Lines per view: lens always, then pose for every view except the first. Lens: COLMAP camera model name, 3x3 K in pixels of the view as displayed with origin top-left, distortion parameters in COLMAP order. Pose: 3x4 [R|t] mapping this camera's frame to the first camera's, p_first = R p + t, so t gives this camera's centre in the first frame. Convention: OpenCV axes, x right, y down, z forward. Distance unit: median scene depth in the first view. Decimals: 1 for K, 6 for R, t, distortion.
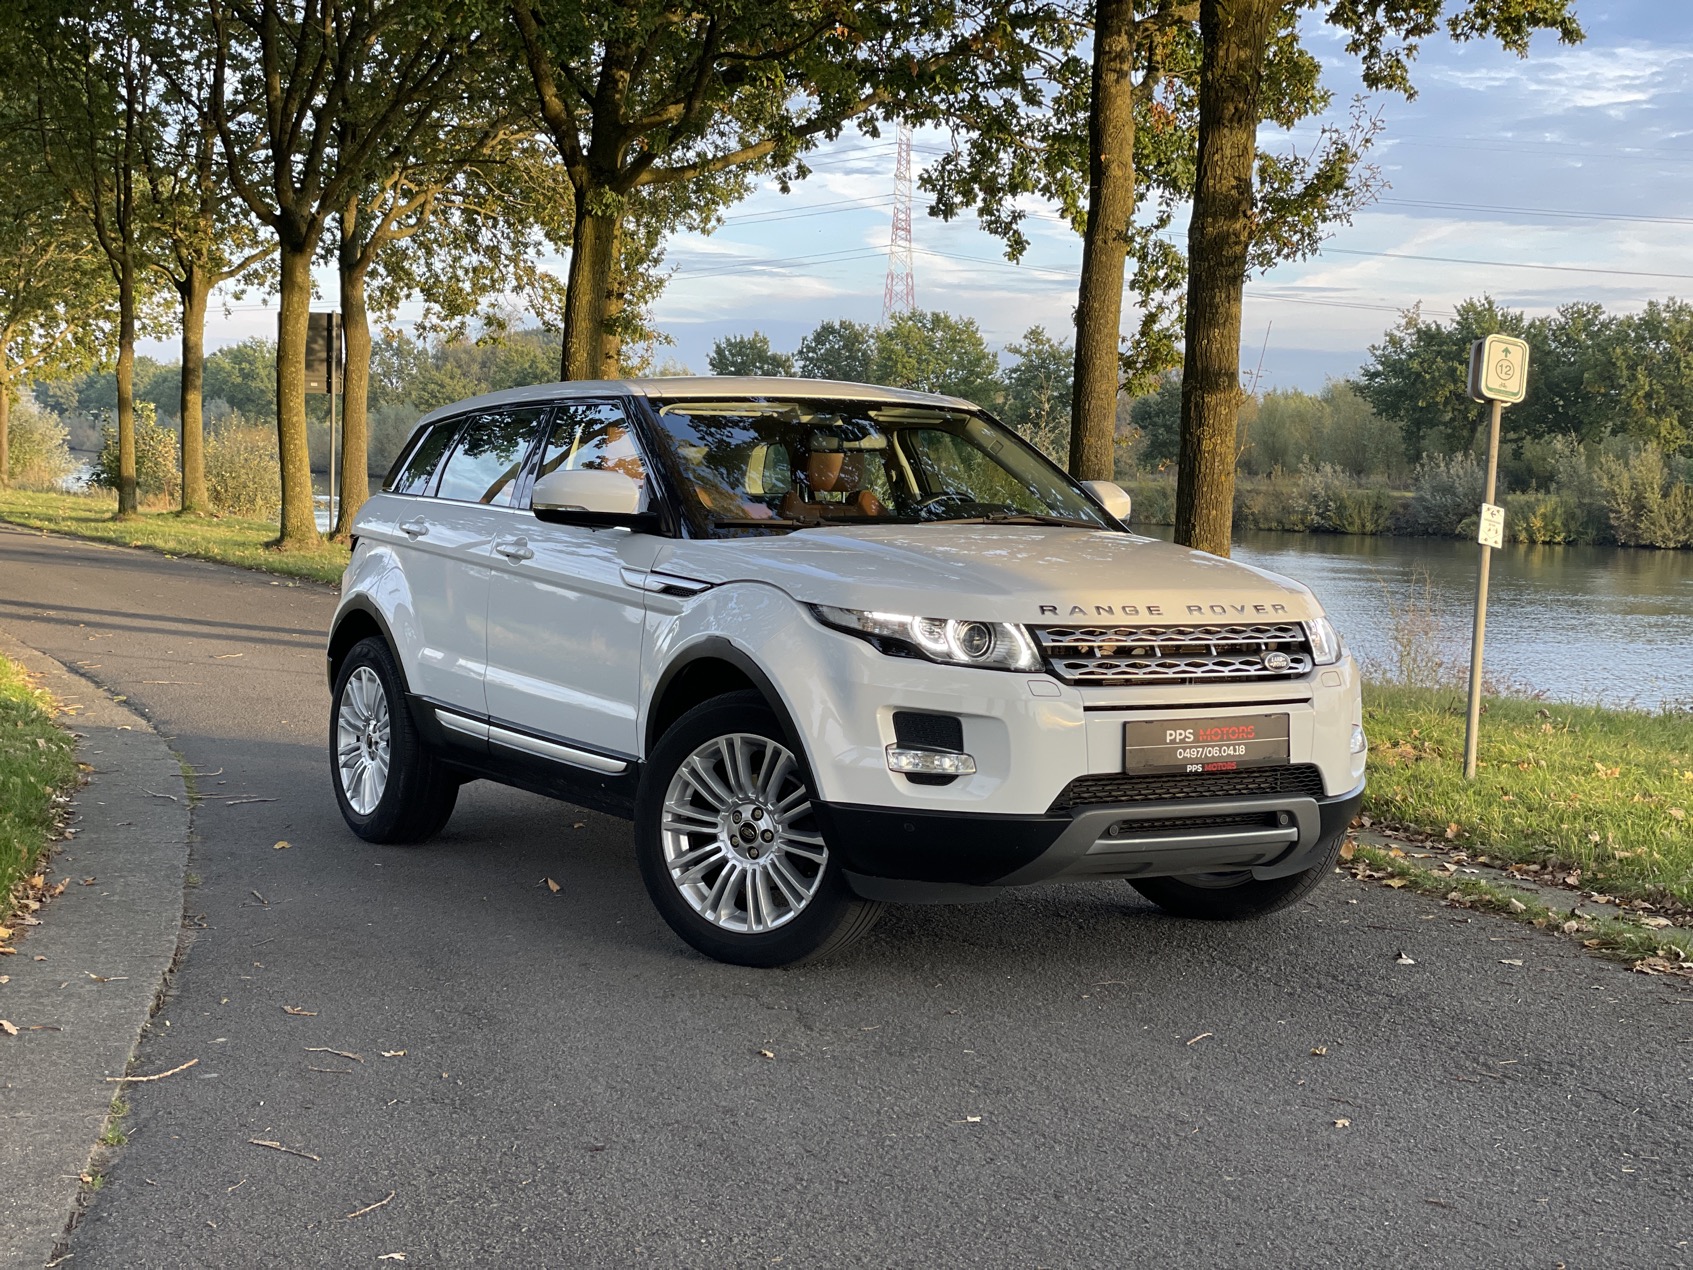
lens RADIAL K [[2504.6, 0, 854.9], [0, 2504.6, 642.5], [0, 0, 1]] dist [0.135363, 0.008612]
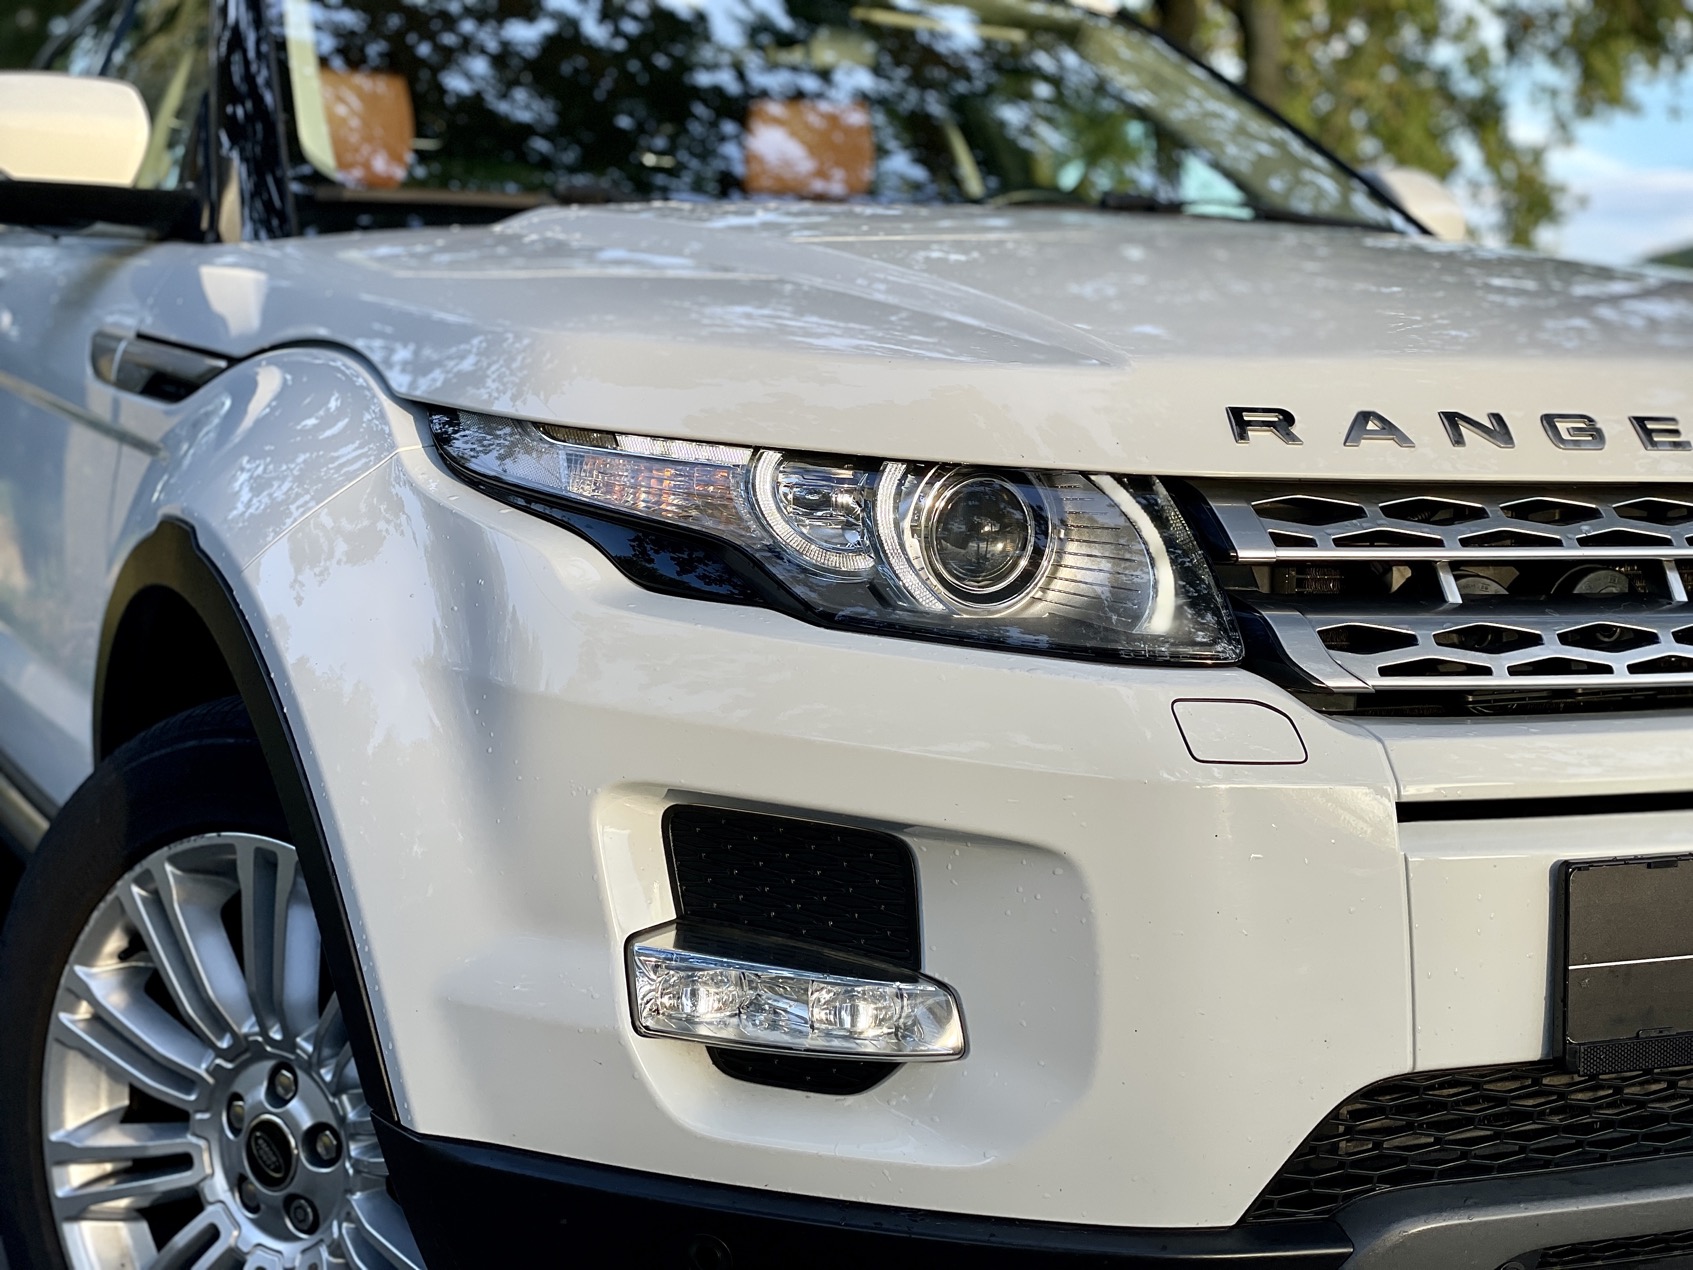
lens RADIAL K [[2507.1, 0, 847.2], [0, 2507.1, 624.9], [0, 0, 1]] dist [0.165493, -0.265122]
pose [[0.995924, 0.011264, -0.089494, 0.054684], [-0.008200, 0.999370, 0.034530, -0.000621], [0.089826, -0.033655, 0.995389, 0.693921]]
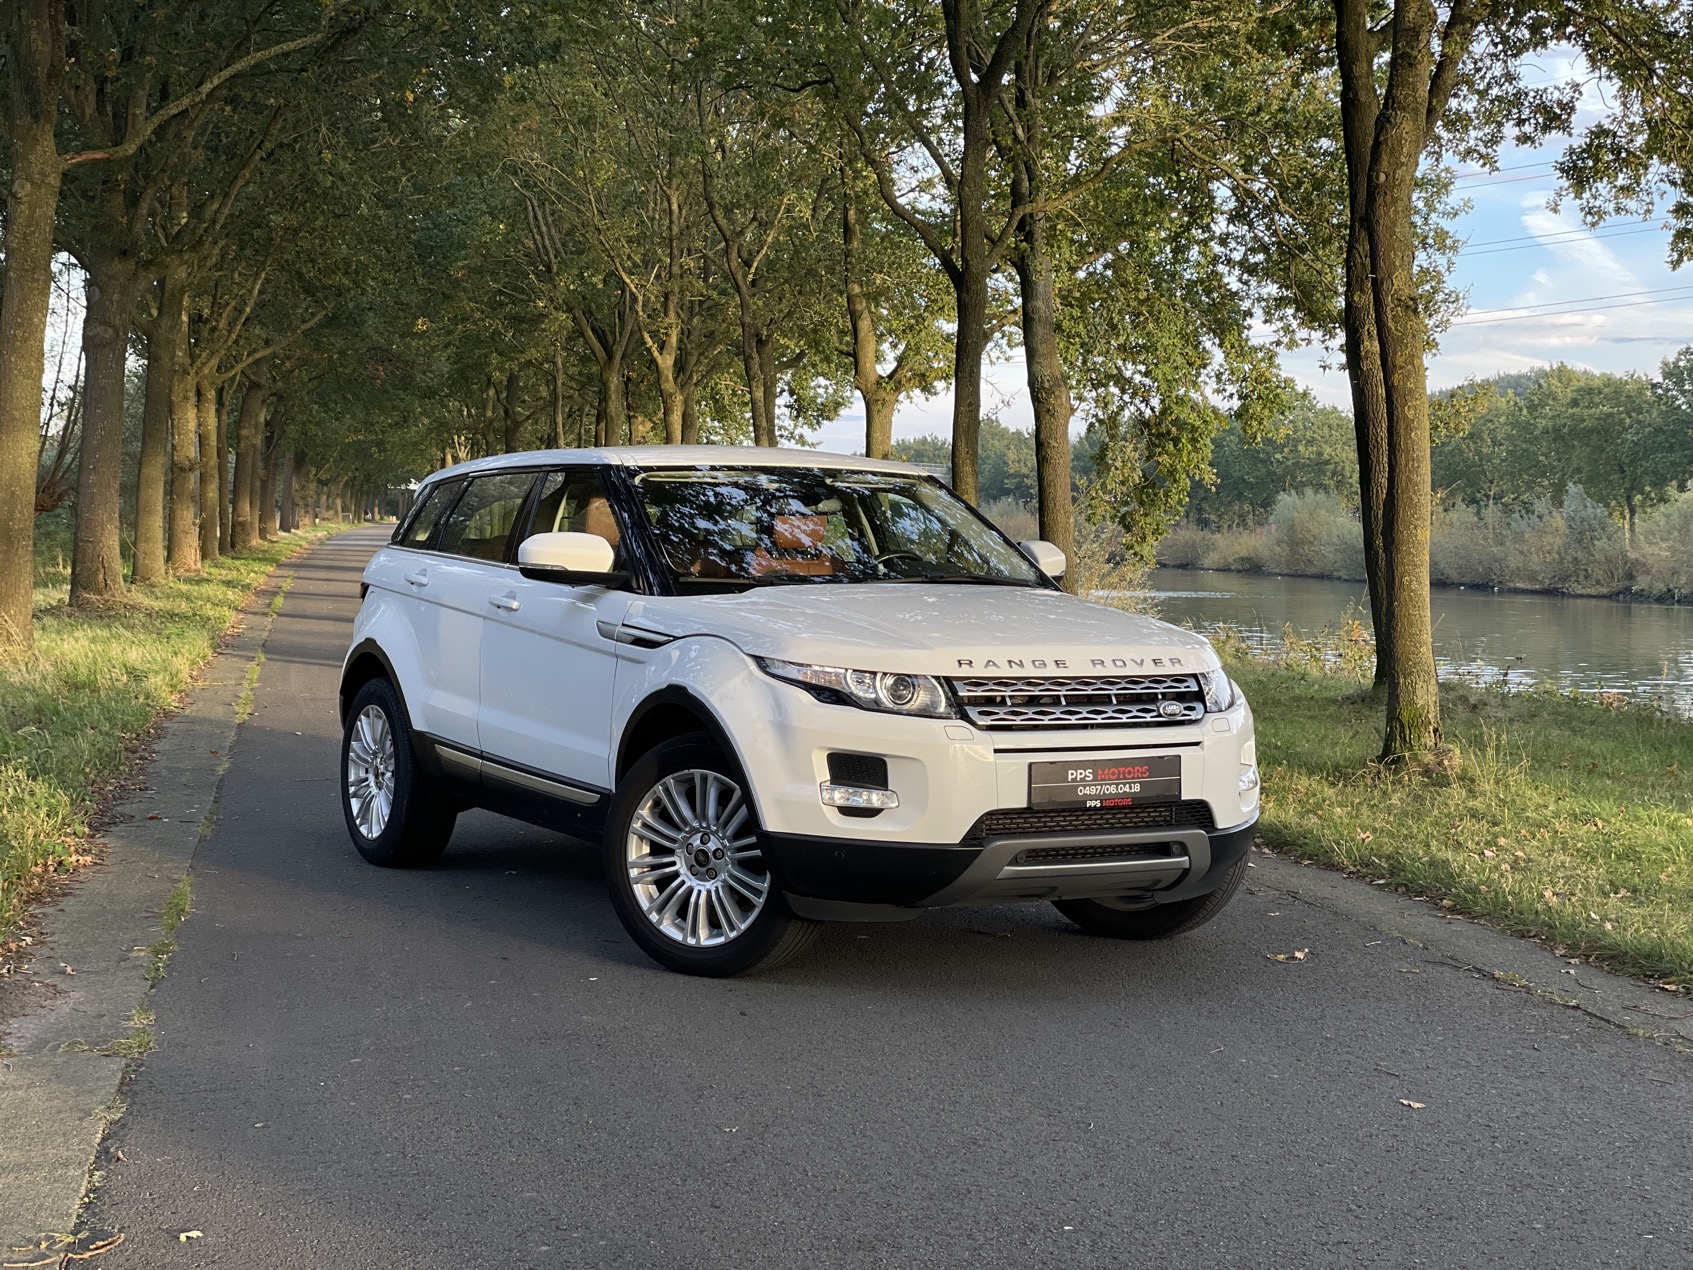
lens RADIAL K [[2504.6, 0, 854.9], [0, 2504.6, 642.5], [0, 0, 1]] dist [0.135363, 0.008612]
pose [[0.999901, 0.005213, -0.013086, 0.039944], [-0.005340, 0.999939, -0.009665, -0.010624], [0.013035, 0.009734, 0.999868, -0.127519]]
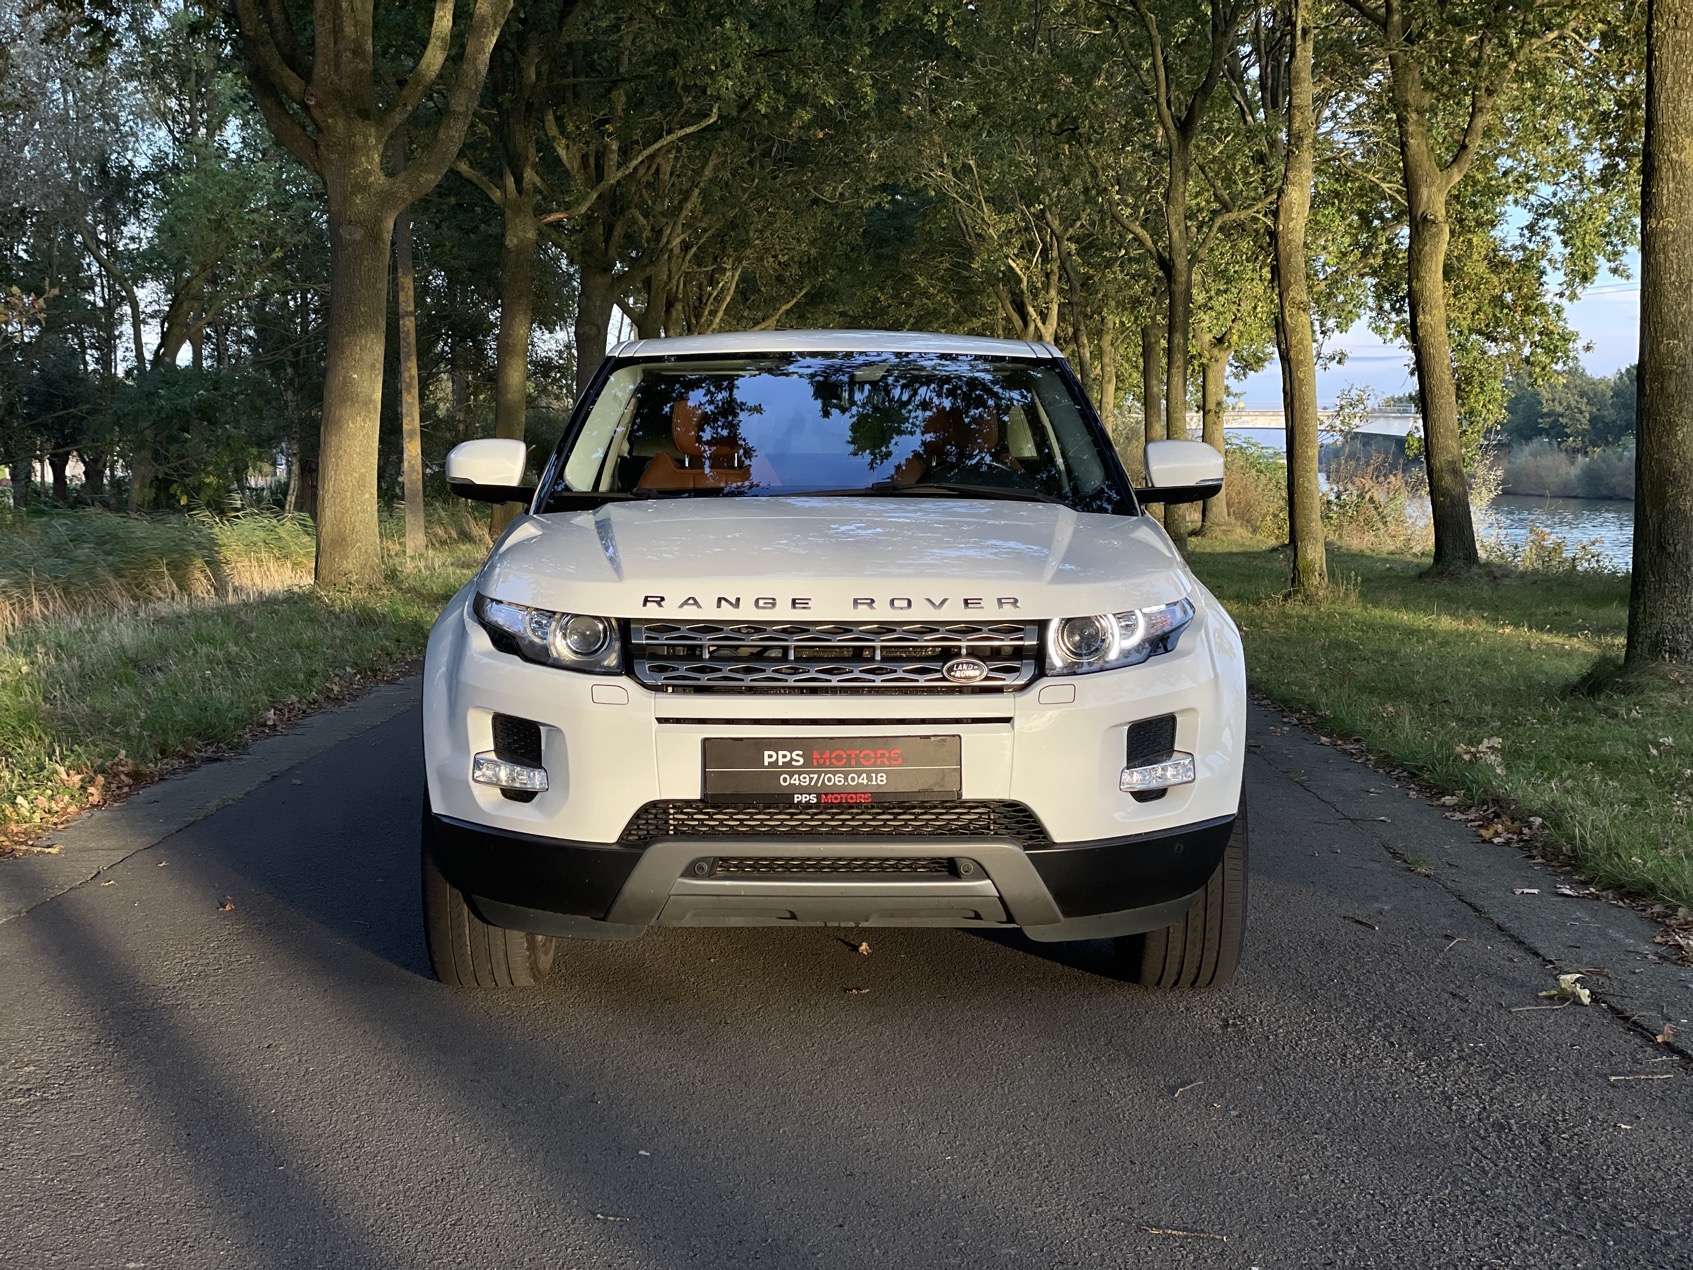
lens RADIAL K [[2504.6, 0, 854.9], [0, 2504.6, 642.5], [0, 0, 1]] dist [0.135363, 0.008612]
pose [[0.860161, 0.025077, -0.509406, 0.534242], [-0.017154, 0.999648, 0.020244, -0.016356], [0.509735, -0.008675, 0.860288, 0.295577]]
